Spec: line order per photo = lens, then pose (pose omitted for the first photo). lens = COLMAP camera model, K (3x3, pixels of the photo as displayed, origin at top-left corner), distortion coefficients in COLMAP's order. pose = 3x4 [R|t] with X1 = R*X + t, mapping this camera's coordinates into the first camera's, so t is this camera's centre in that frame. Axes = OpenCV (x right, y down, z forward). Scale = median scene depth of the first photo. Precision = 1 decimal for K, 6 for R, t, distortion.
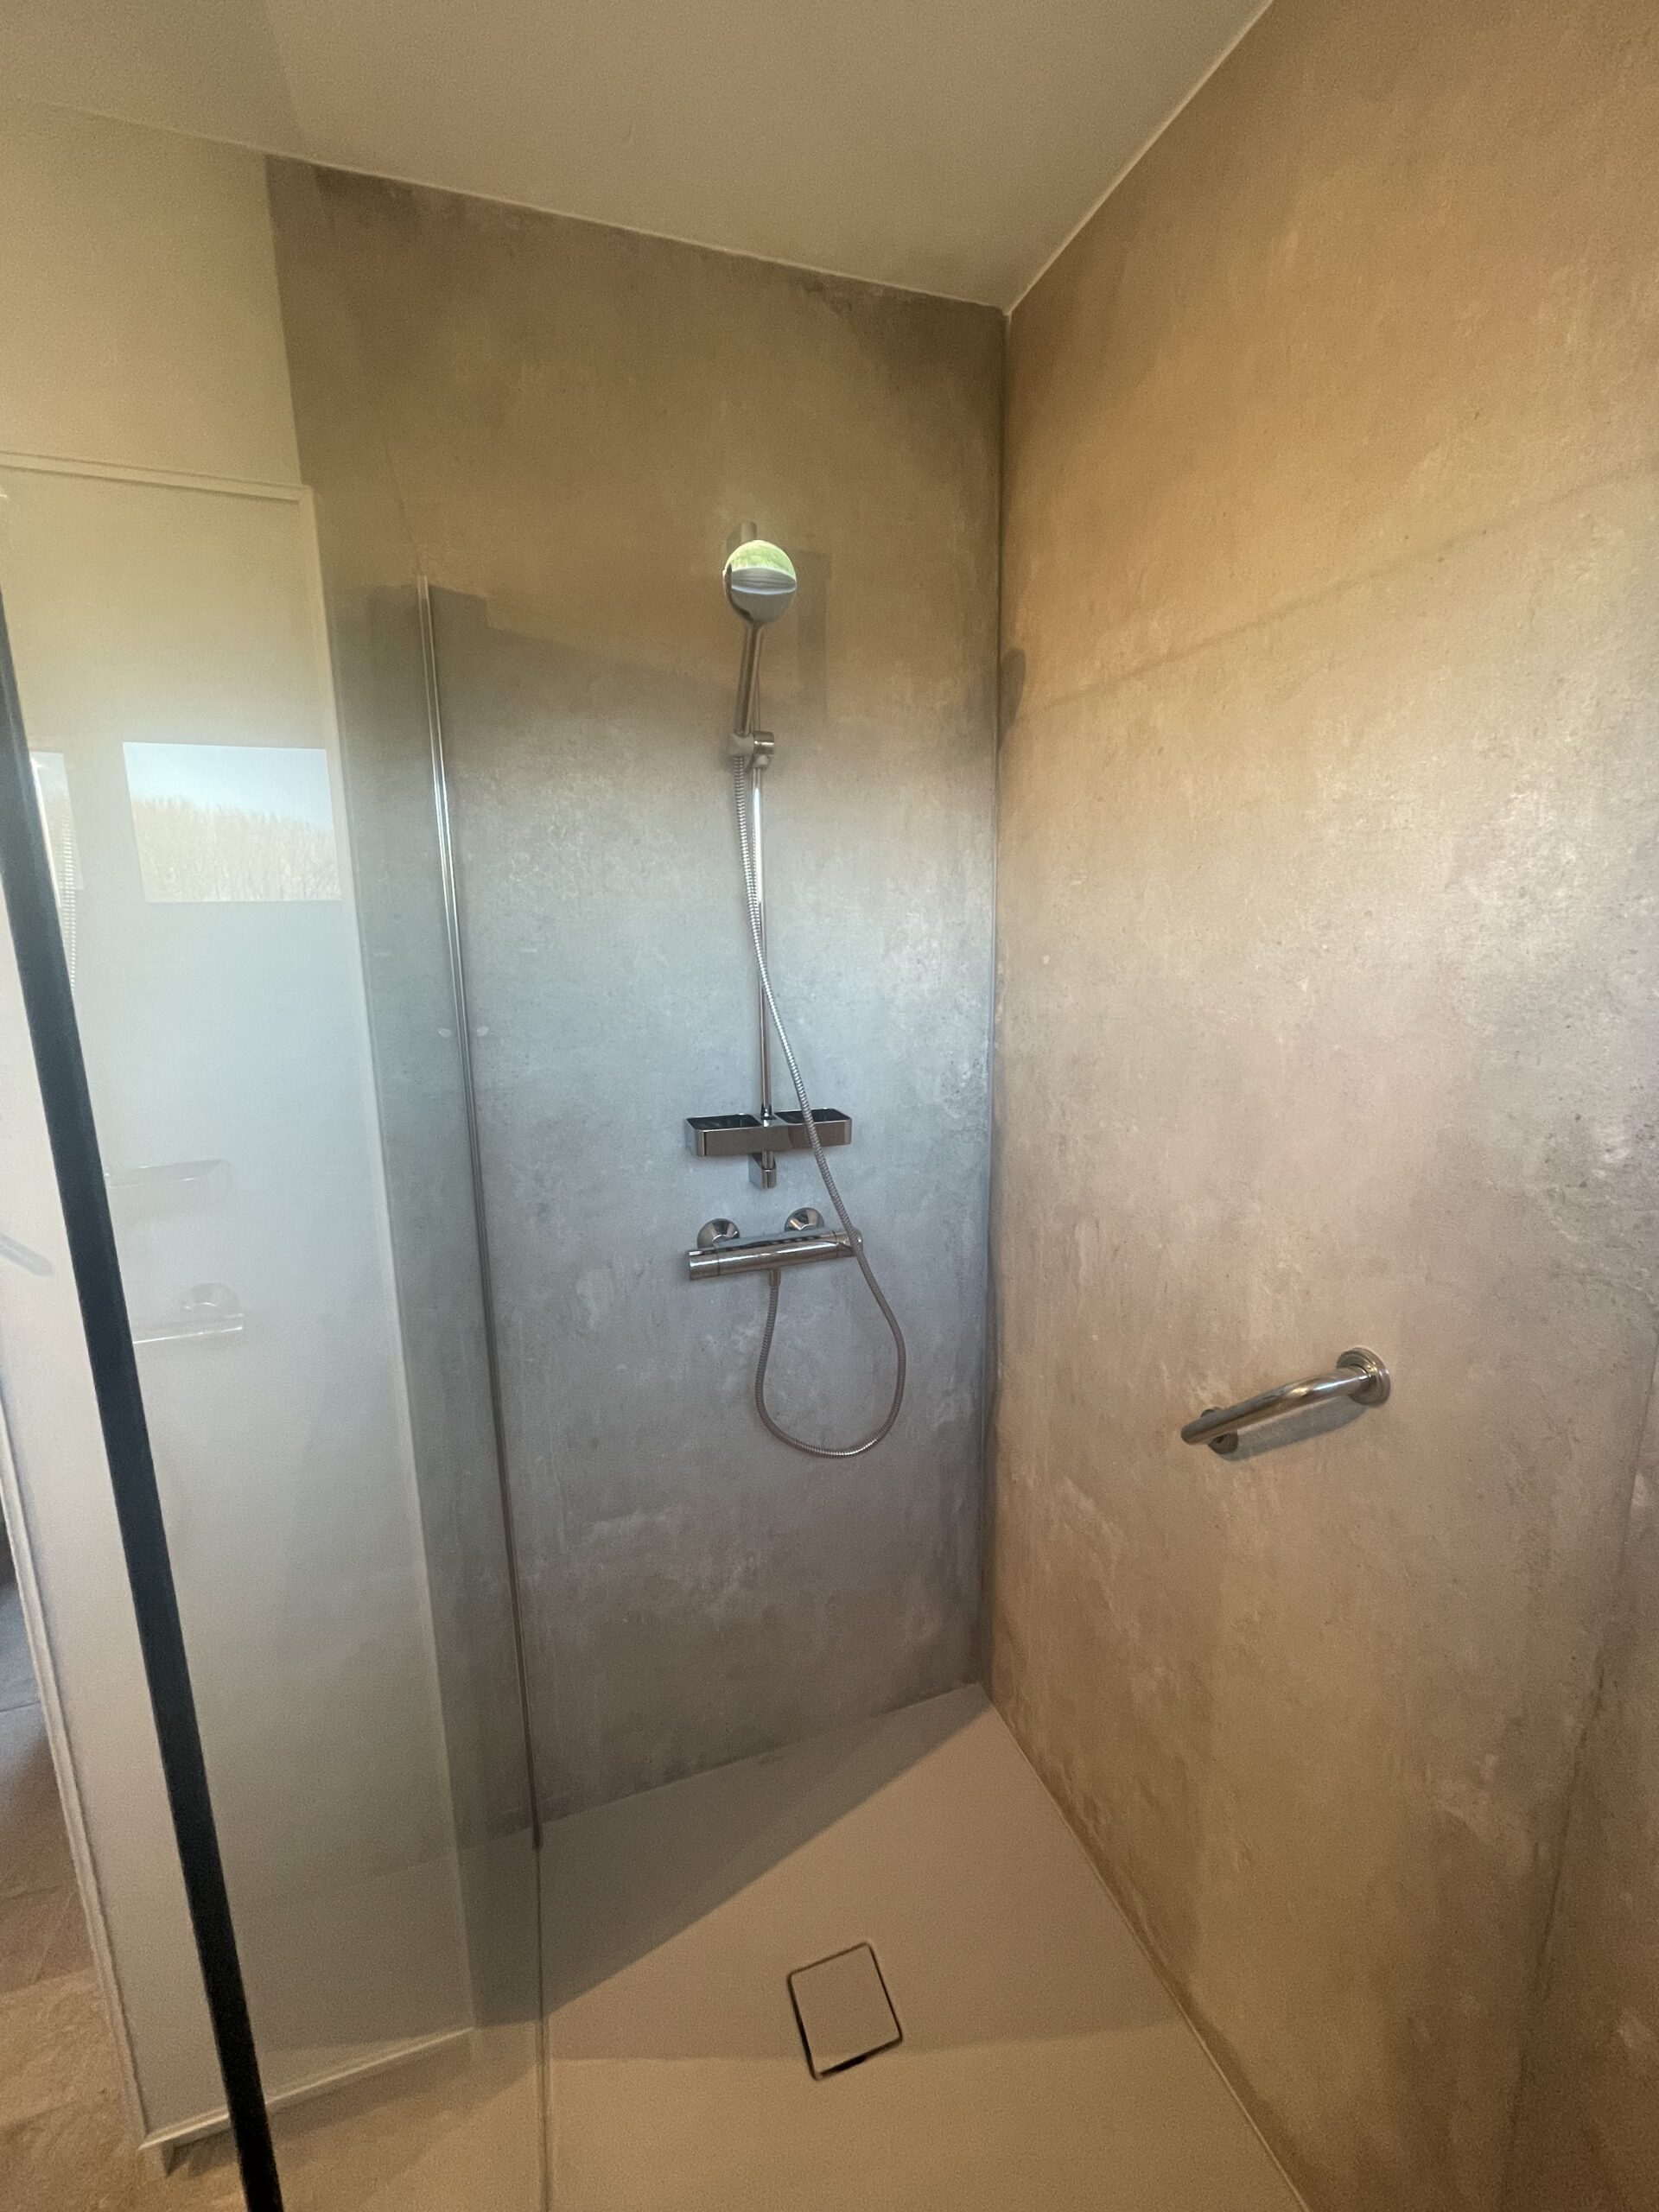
lens RADIAL K [[881.0, 0, 840.9], [0, 881.0, 1093.5], [0, 0, 1]] dist [-0.002092, -0.000028]
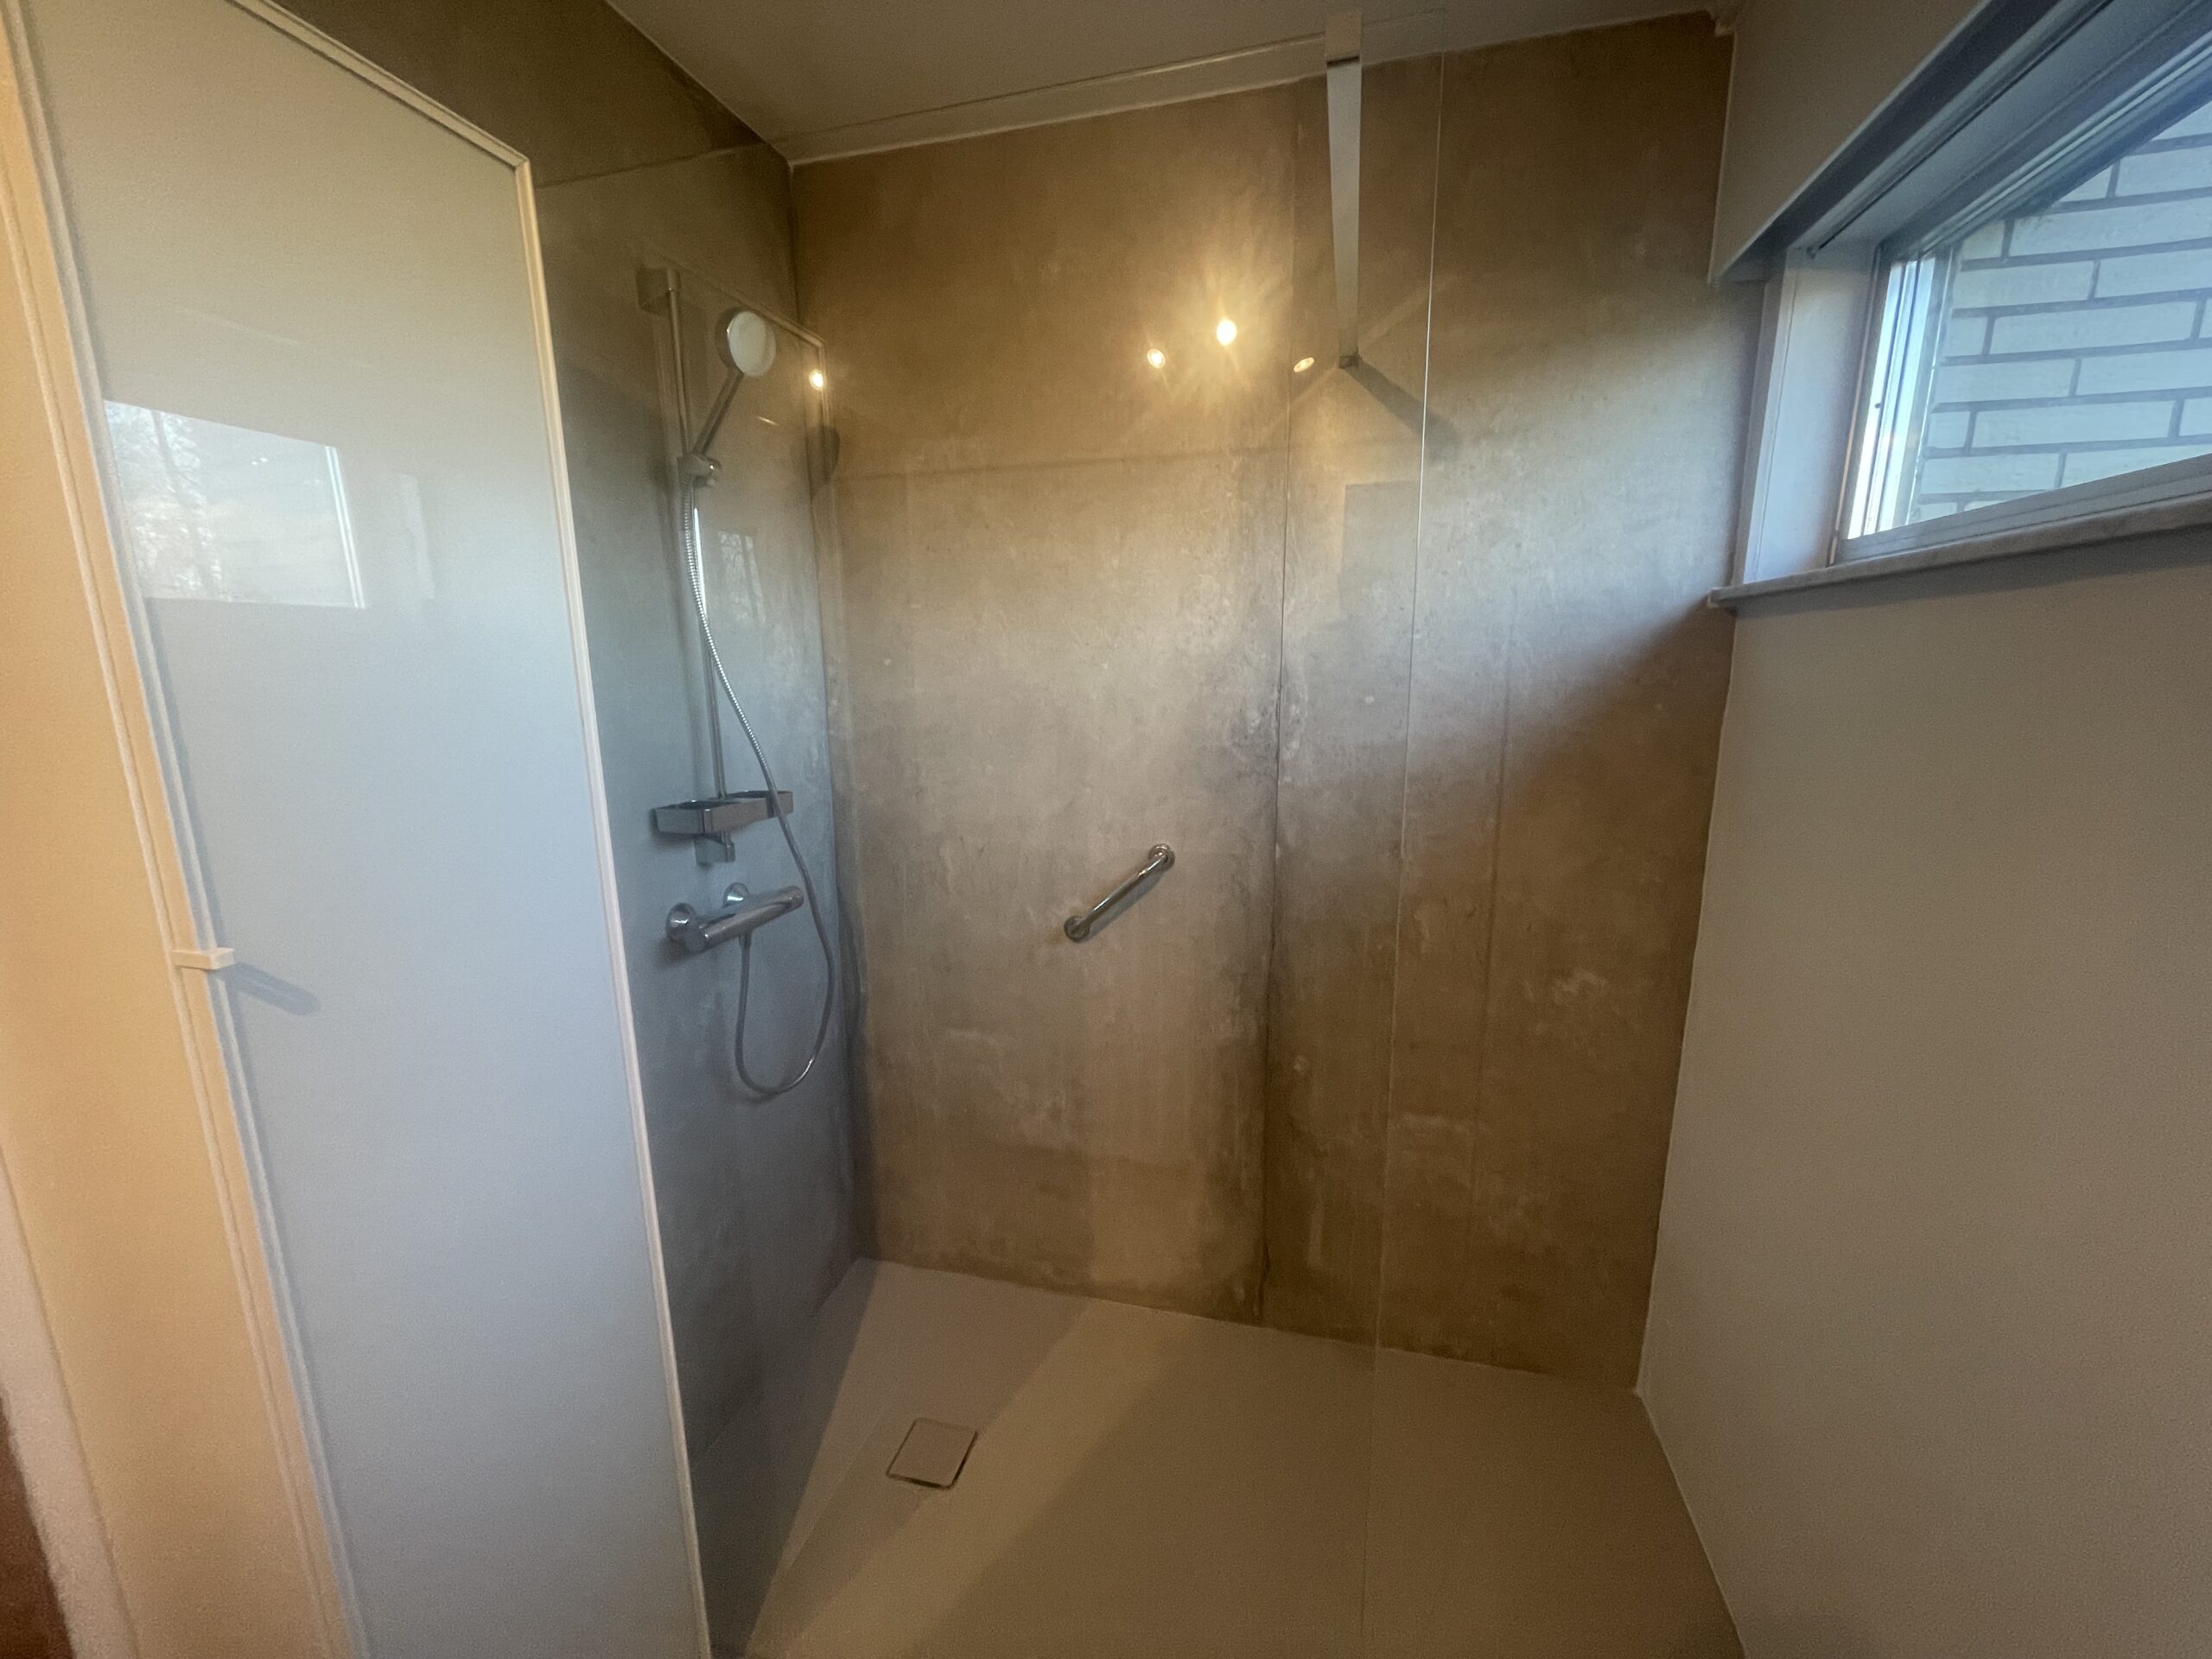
lens RADIAL K [[881.0, 0, 1088.9], [0, 881.0, 837.1], [0, 0, 1]] dist [-0.002092, -0.000028]
pose [[0.568055, -0.151906, 0.808850, -0.904492], [0.156470, 0.984826, 0.075066, 0.078164], [-0.807979, 0.083919, 0.583204, -0.041514]]
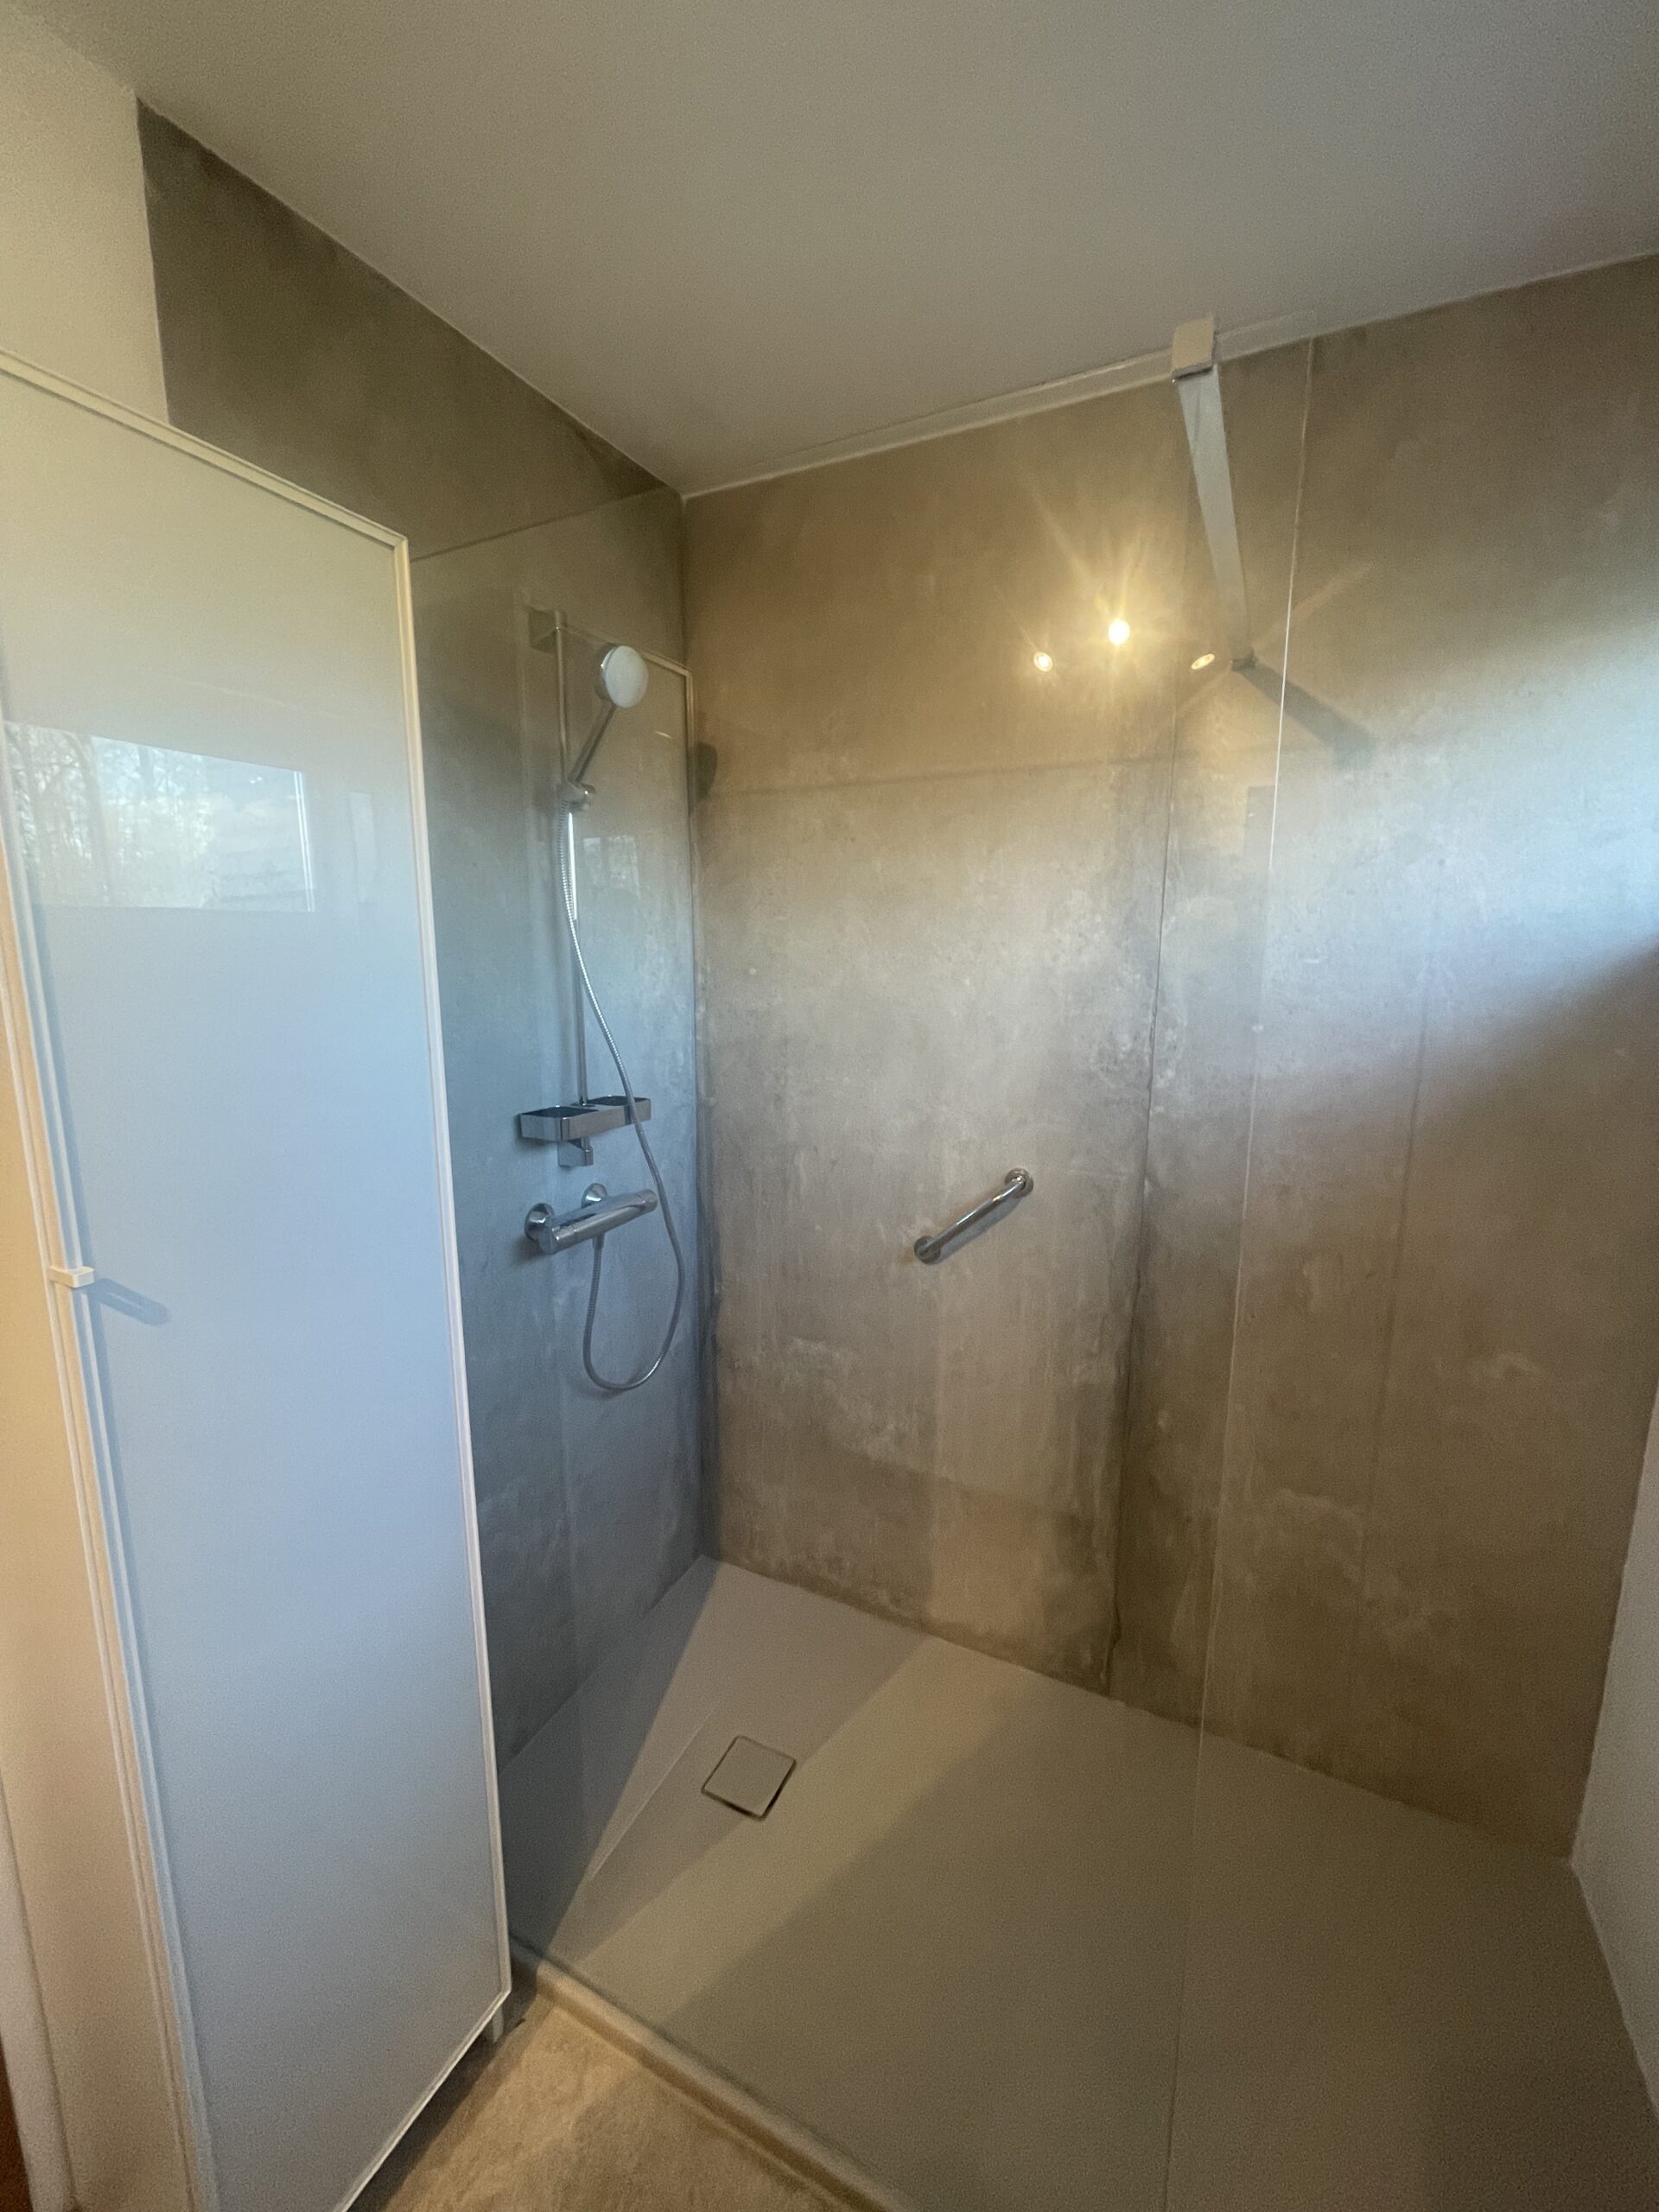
lens RADIAL K [[881.0, 0, 820.3], [0, 881.0, 1094.9], [0, 0, 1]] dist [-0.002092, -0.000028]
pose [[0.716622, -0.101374, 0.690055, -0.819451], [0.117477, 0.992789, 0.023847, 0.026874], [-0.687497, 0.063976, 0.723364, -0.085867]]
